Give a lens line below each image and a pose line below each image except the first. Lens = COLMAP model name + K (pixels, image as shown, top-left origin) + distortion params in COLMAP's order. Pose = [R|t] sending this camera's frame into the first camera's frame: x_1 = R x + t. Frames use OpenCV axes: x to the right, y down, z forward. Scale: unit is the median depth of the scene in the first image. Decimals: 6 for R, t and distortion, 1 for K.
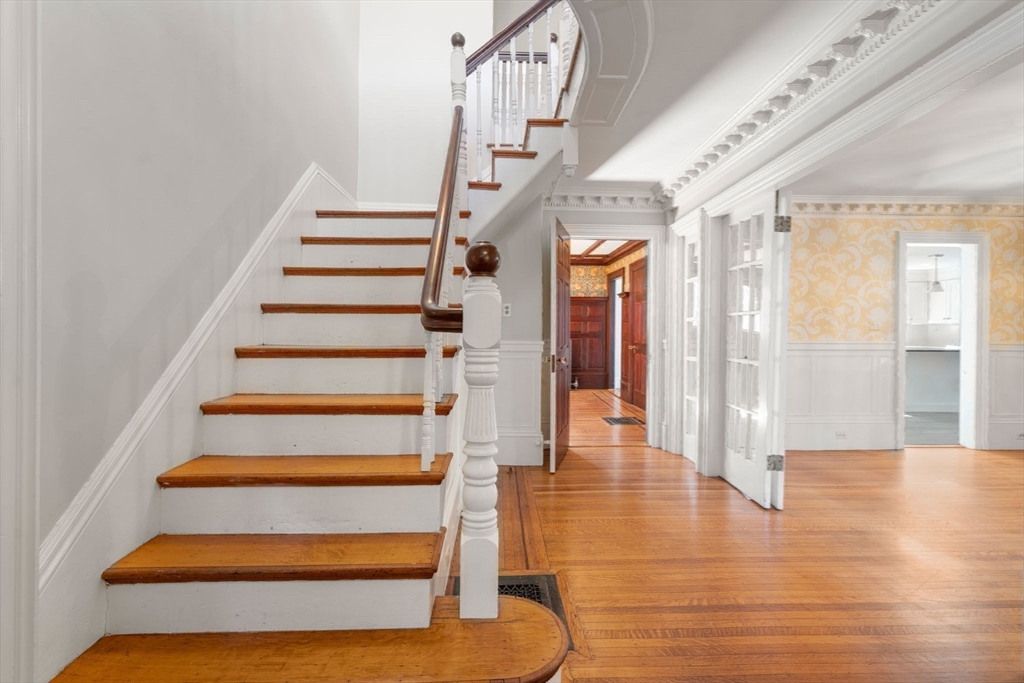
lens RADIAL K [[447.8, 0, 510.6], [0, 447.8, 340.4], [0, 0, 1]] dist [0.003345, 0.000322]
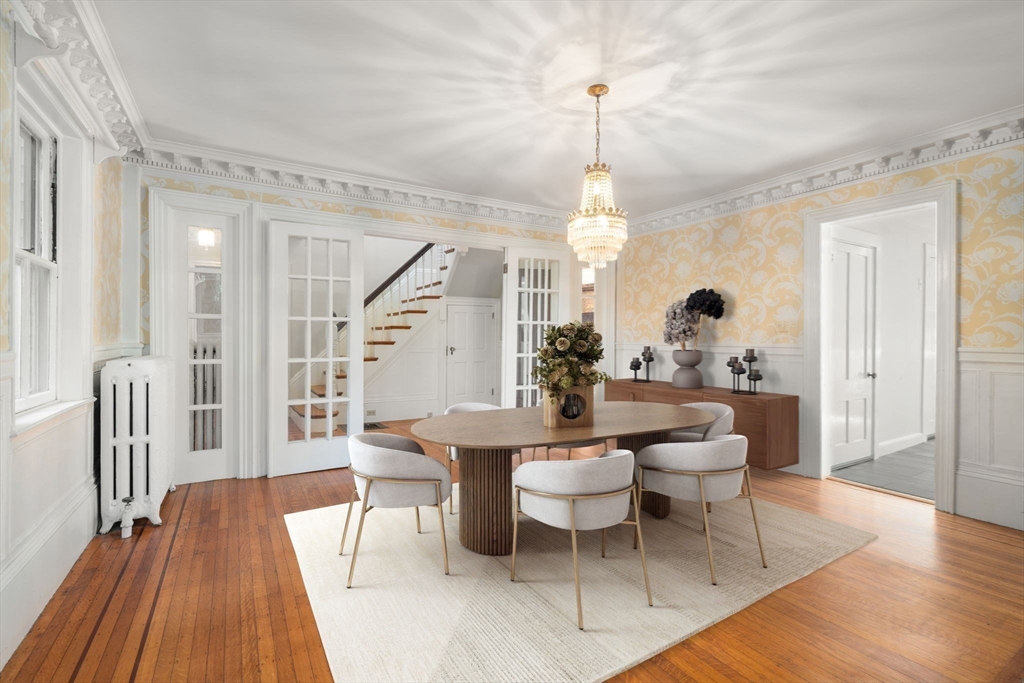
lens RADIAL K [[447.8, 0, 508.1], [0, 447.8, 338.9], [0, 0, 1]] dist [0.003345, 0.000322]
pose [[0.497352, 0.000661, -0.867548, 1.298141], [-0.002767, 0.999996, -0.000824, -0.007121], [0.867544, 0.002811, 0.497352, 0.114113]]
